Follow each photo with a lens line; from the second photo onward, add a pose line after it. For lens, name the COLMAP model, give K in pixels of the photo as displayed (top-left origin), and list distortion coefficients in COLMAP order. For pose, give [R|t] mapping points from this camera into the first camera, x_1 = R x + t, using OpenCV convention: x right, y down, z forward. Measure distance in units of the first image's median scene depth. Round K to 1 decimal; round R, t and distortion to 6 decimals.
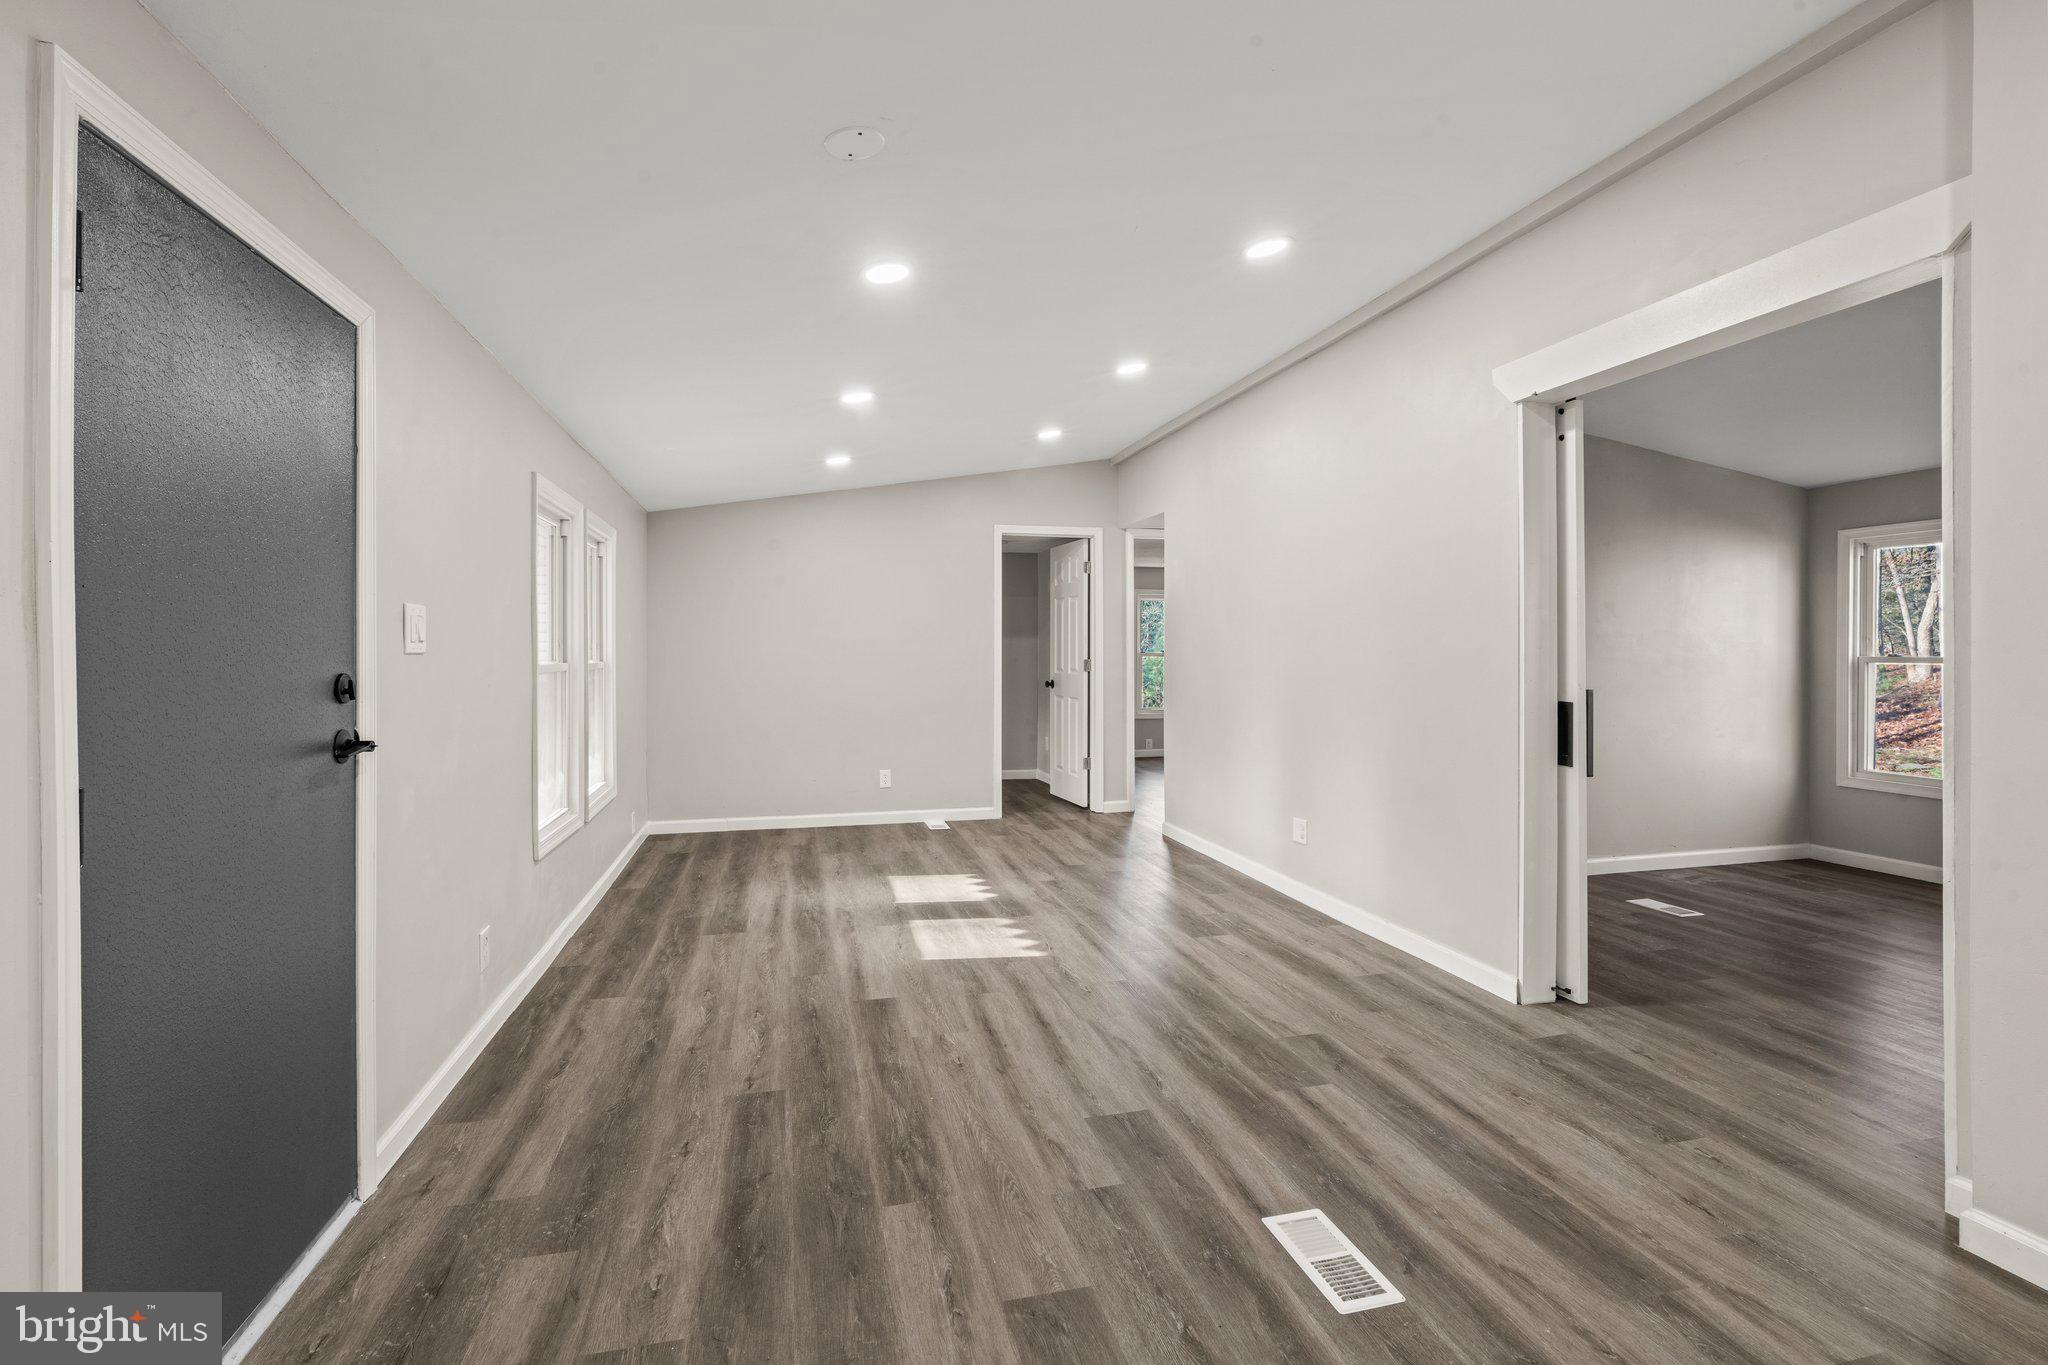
lens RADIAL K [[934.4, 0, 1018.8], [0, 934.4, 664.9], [0, 0, 1]] dist [-0.001696, -0.000186]
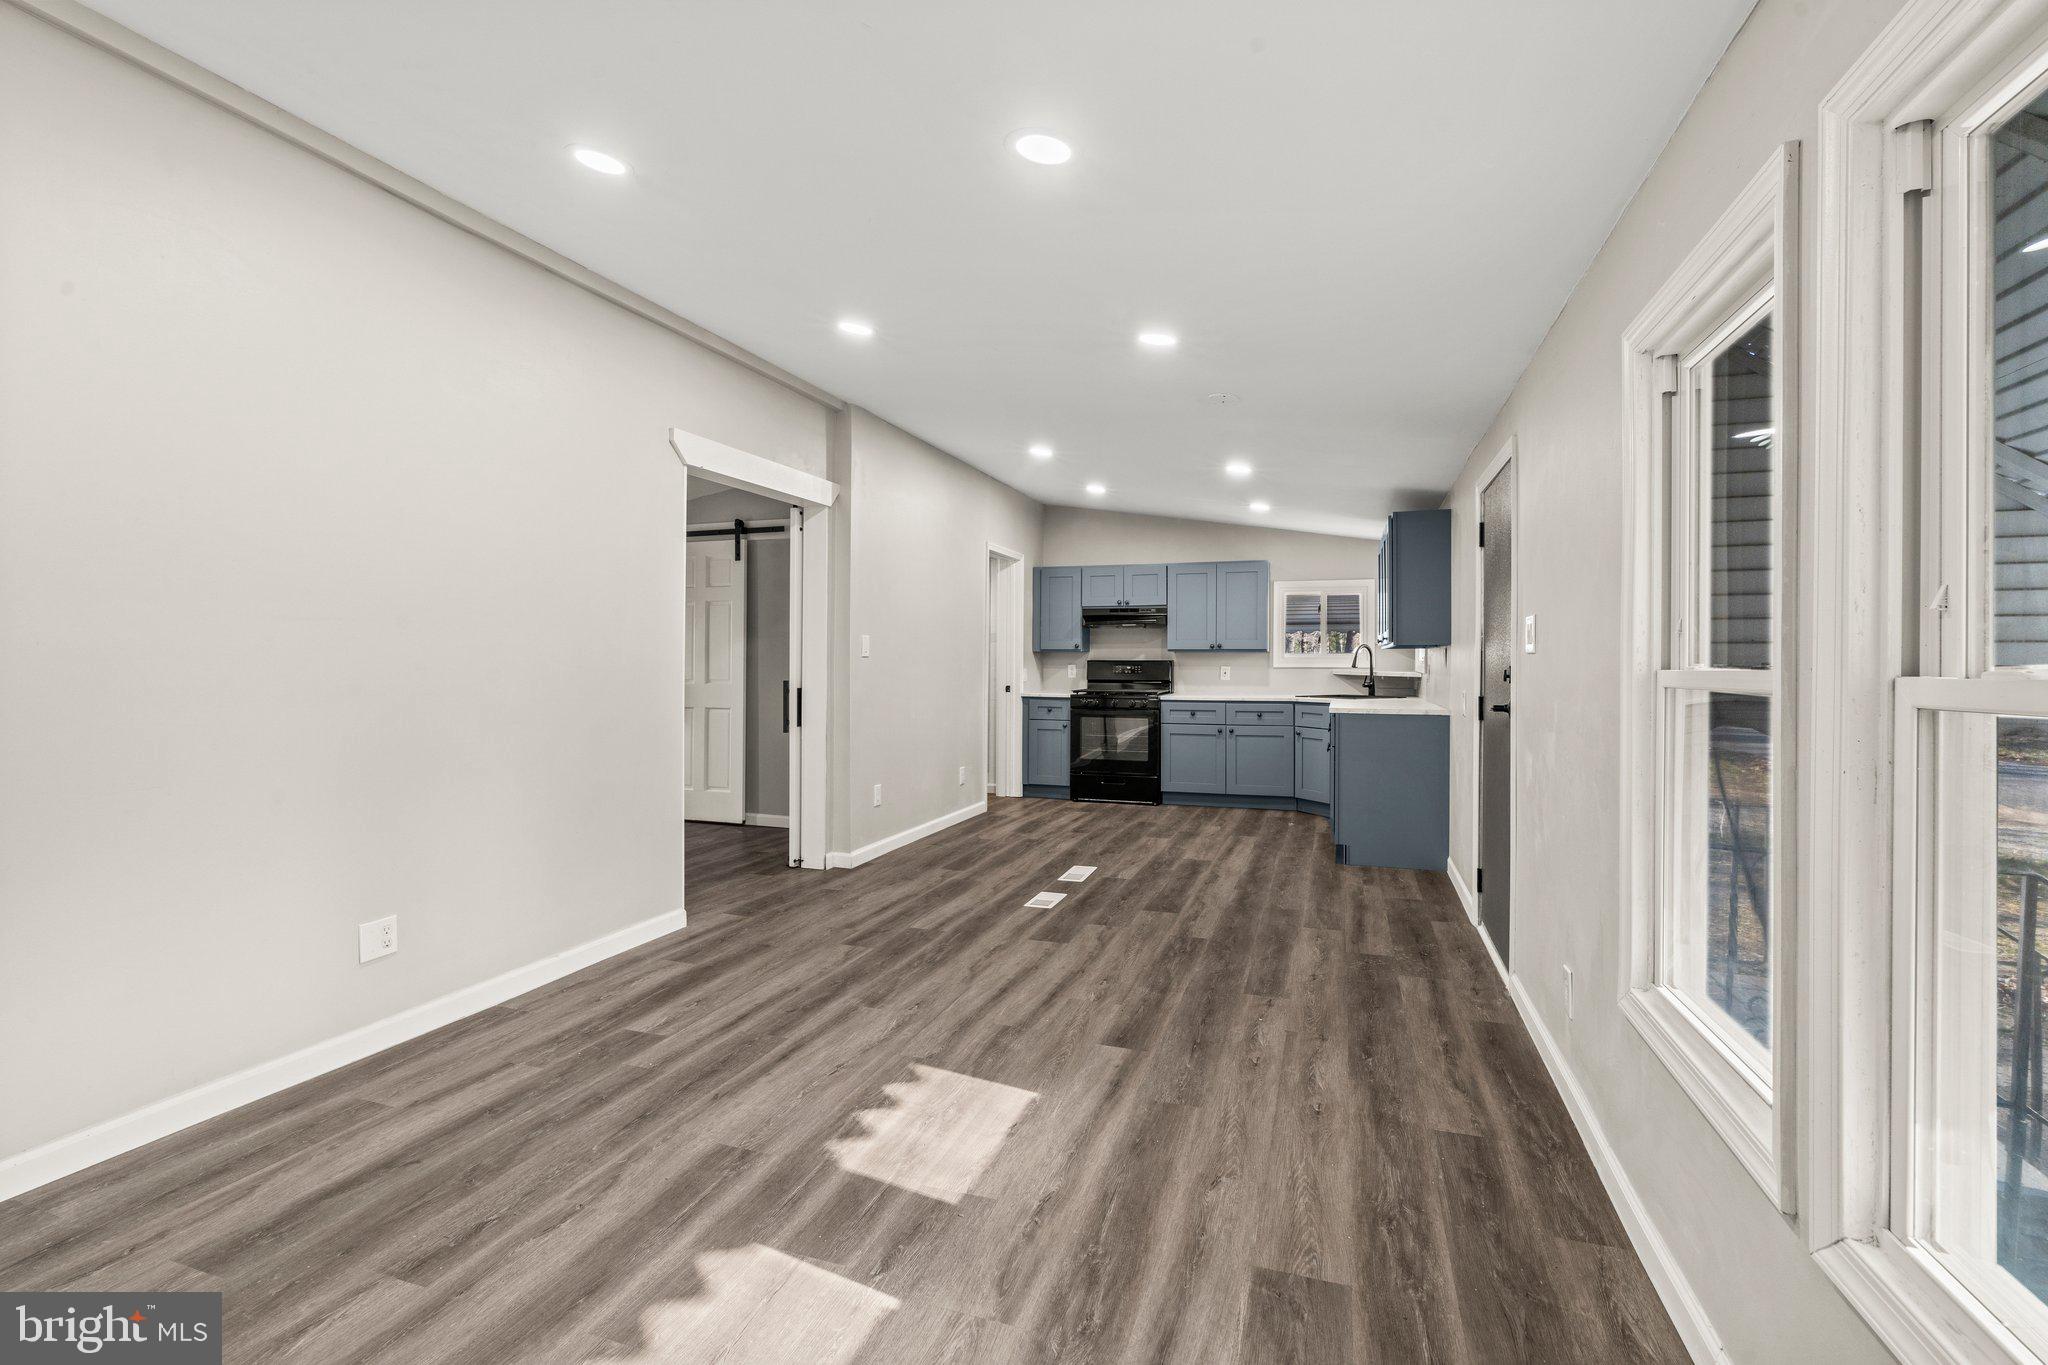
lens RADIAL K [[934.4, 0, 1018.4], [0, 934.4, 671.3], [0, 0, 1]] dist [-0.001696, -0.000186]
pose [[-0.839496, -0.003209, 0.543357, -0.595055], [0.007729, 0.999811, 0.017846, -0.012467], [-0.543311, 0.019181, -0.839312, 1.937536]]
